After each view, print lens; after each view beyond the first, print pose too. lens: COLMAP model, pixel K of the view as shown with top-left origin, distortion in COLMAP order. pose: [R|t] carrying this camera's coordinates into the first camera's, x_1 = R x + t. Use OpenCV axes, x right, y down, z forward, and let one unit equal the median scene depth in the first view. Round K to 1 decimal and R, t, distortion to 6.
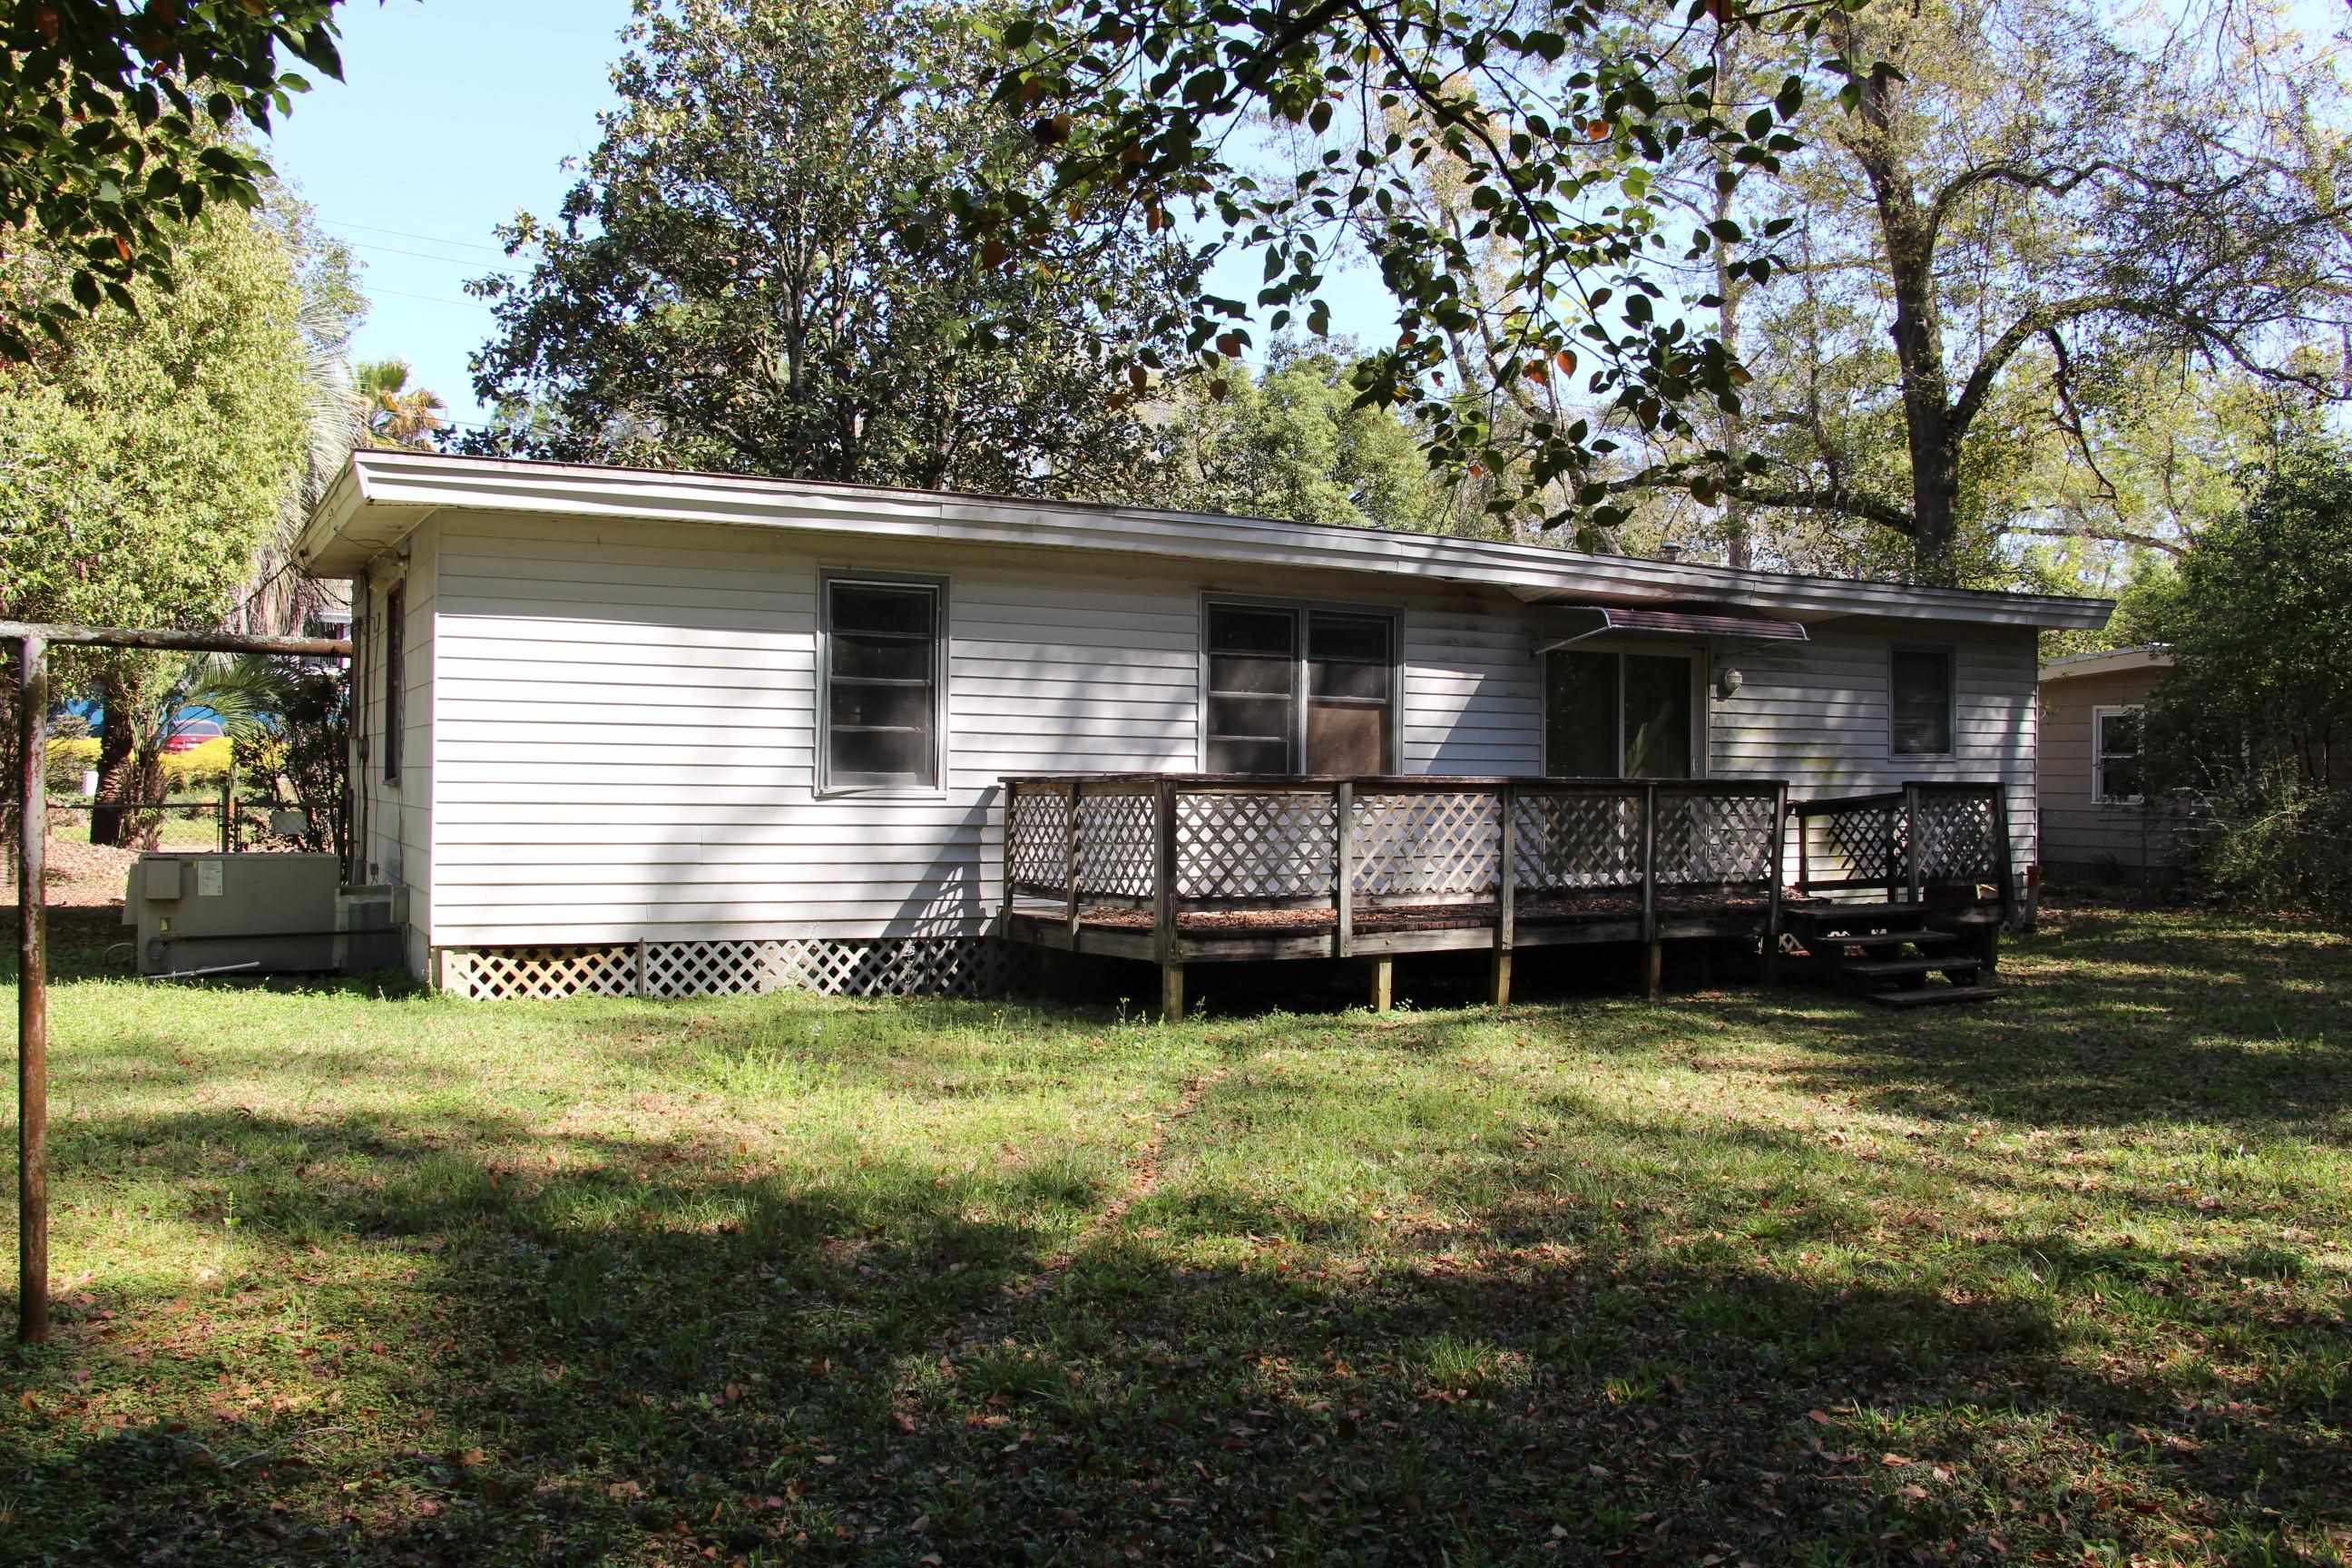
lens RADIAL K [[1950.3, 0, 1177.2], [0, 1950.3, 788.8], [0, 0, 1]] dist [-0.181349, 0.160366]
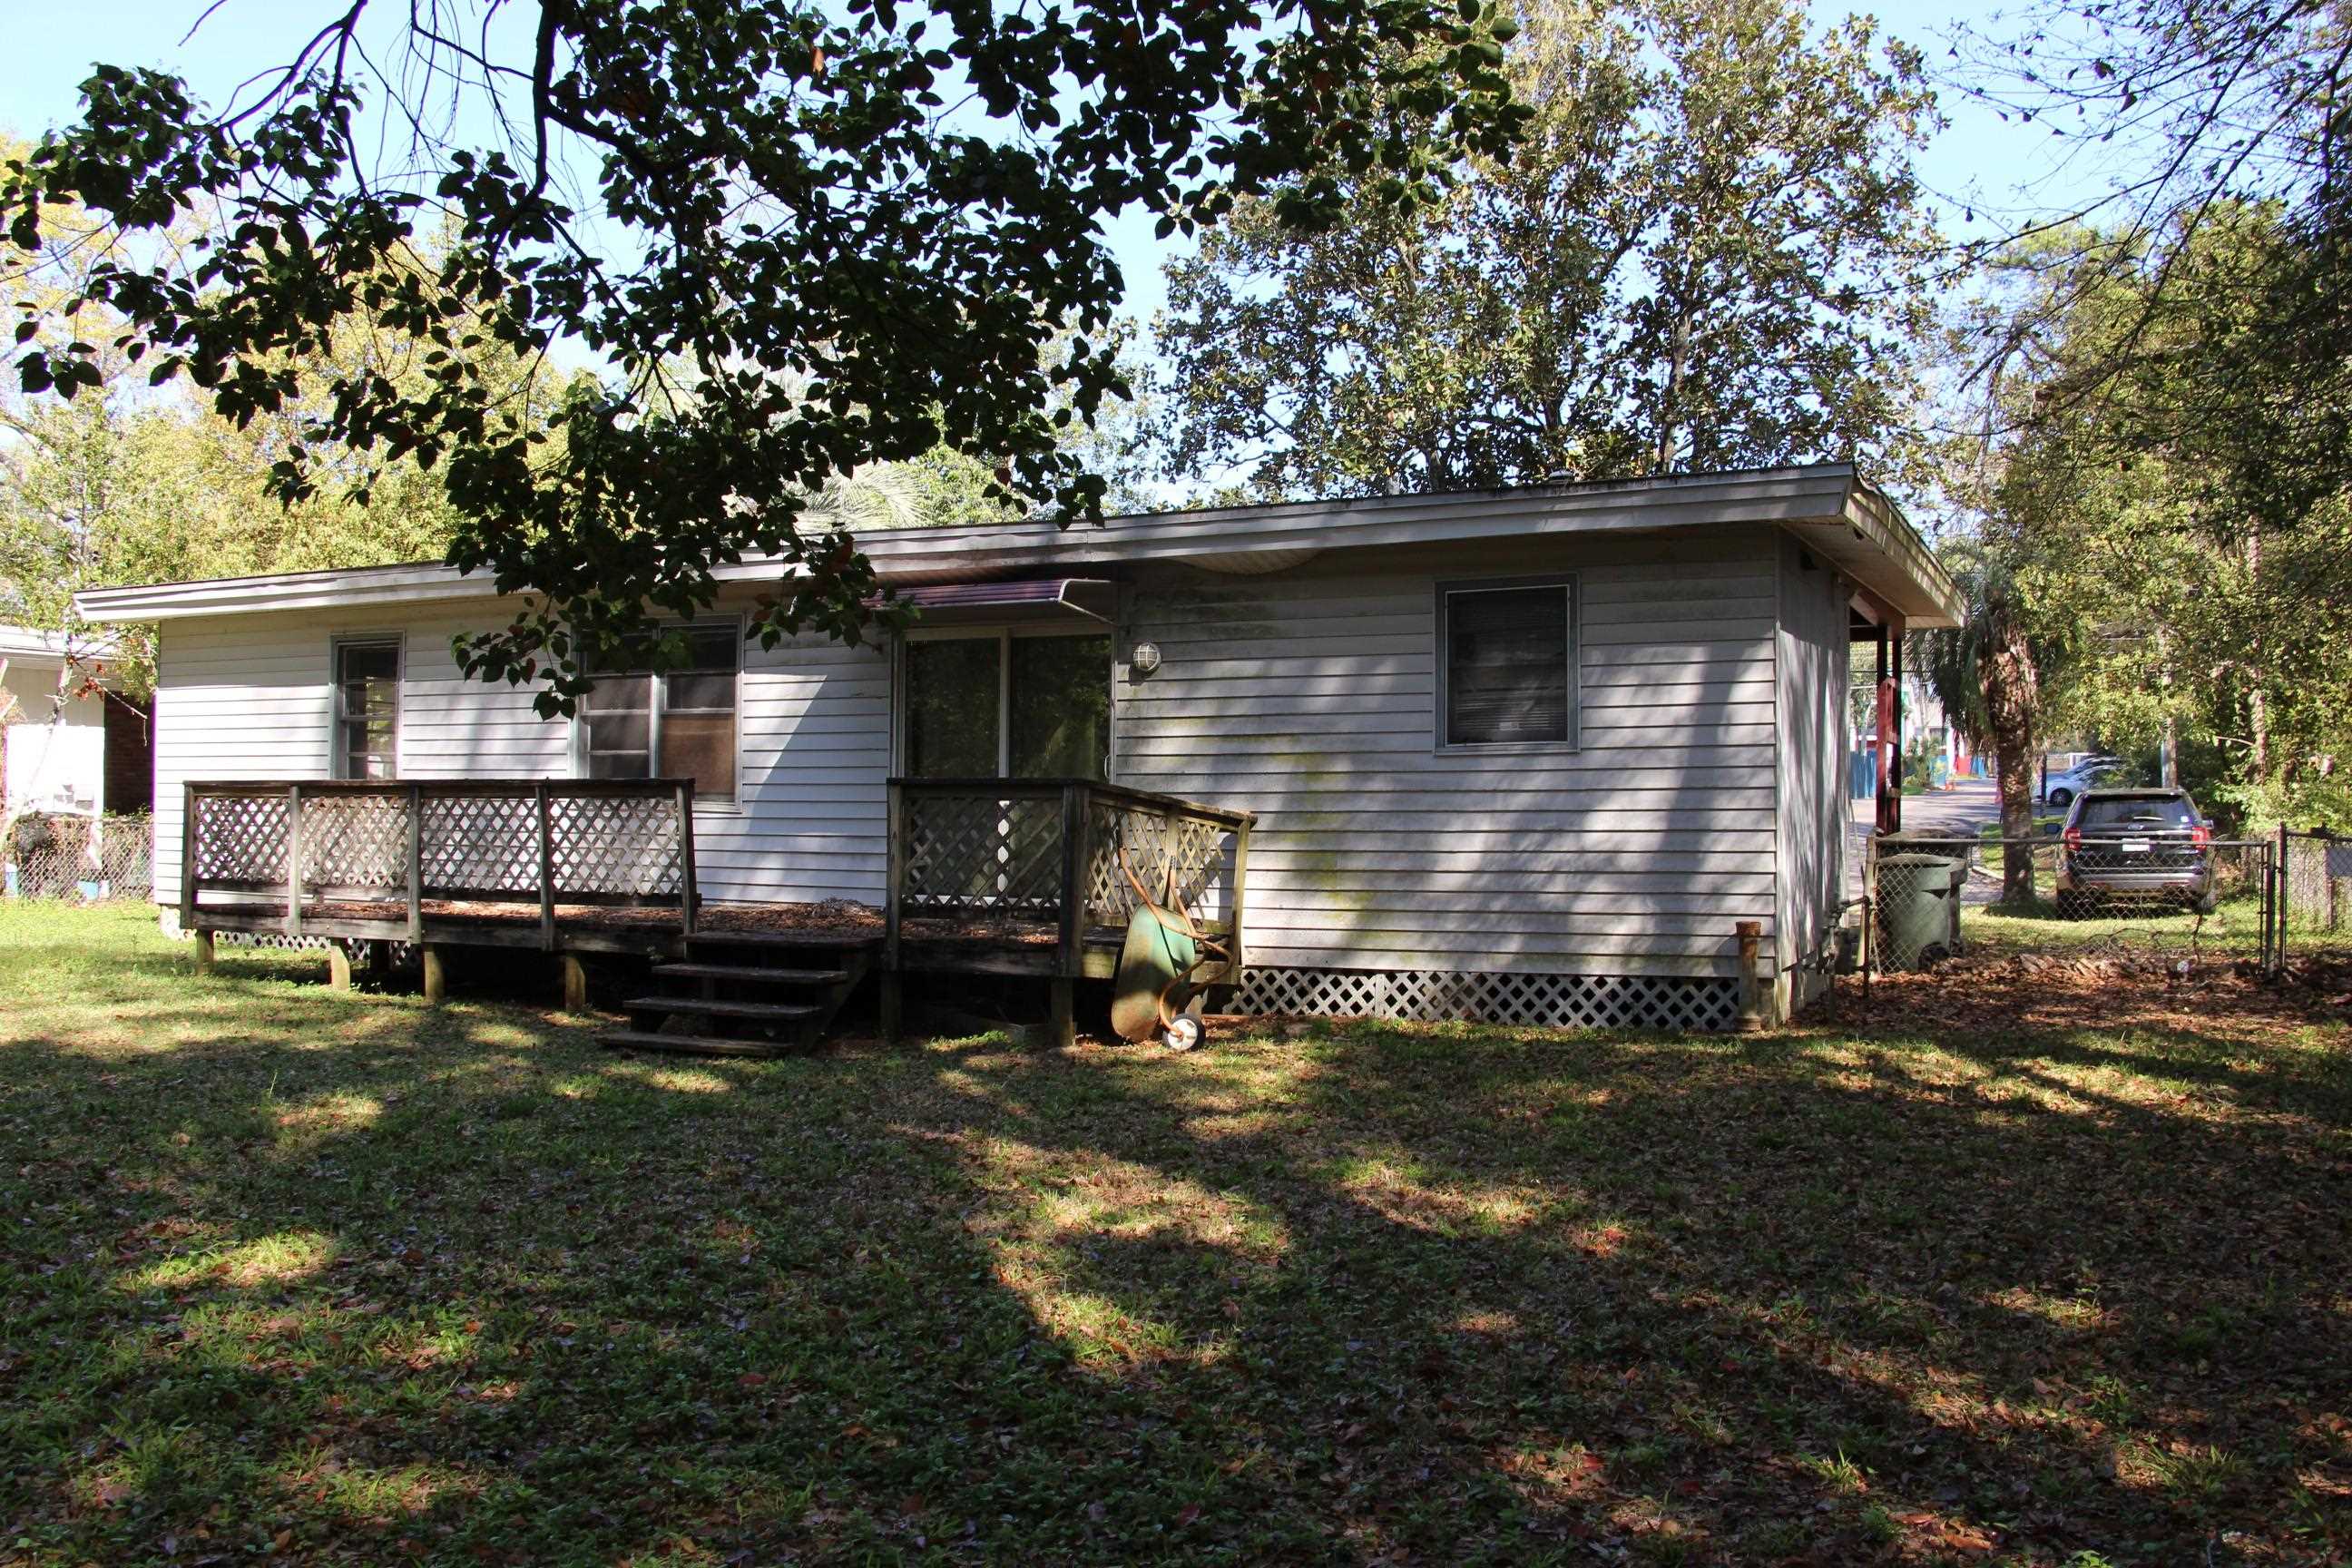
lens RADIAL K [[1950.3, 0, 1180.8], [0, 1950.3, 779.8], [0, 0, 1]] dist [-0.181349, 0.160366]
pose [[0.567820, -0.017882, -0.822958, 1.031015], [-0.006193, 0.999643, -0.025994, 0.014721], [0.823129, 0.019857, 0.567507, 0.615711]]
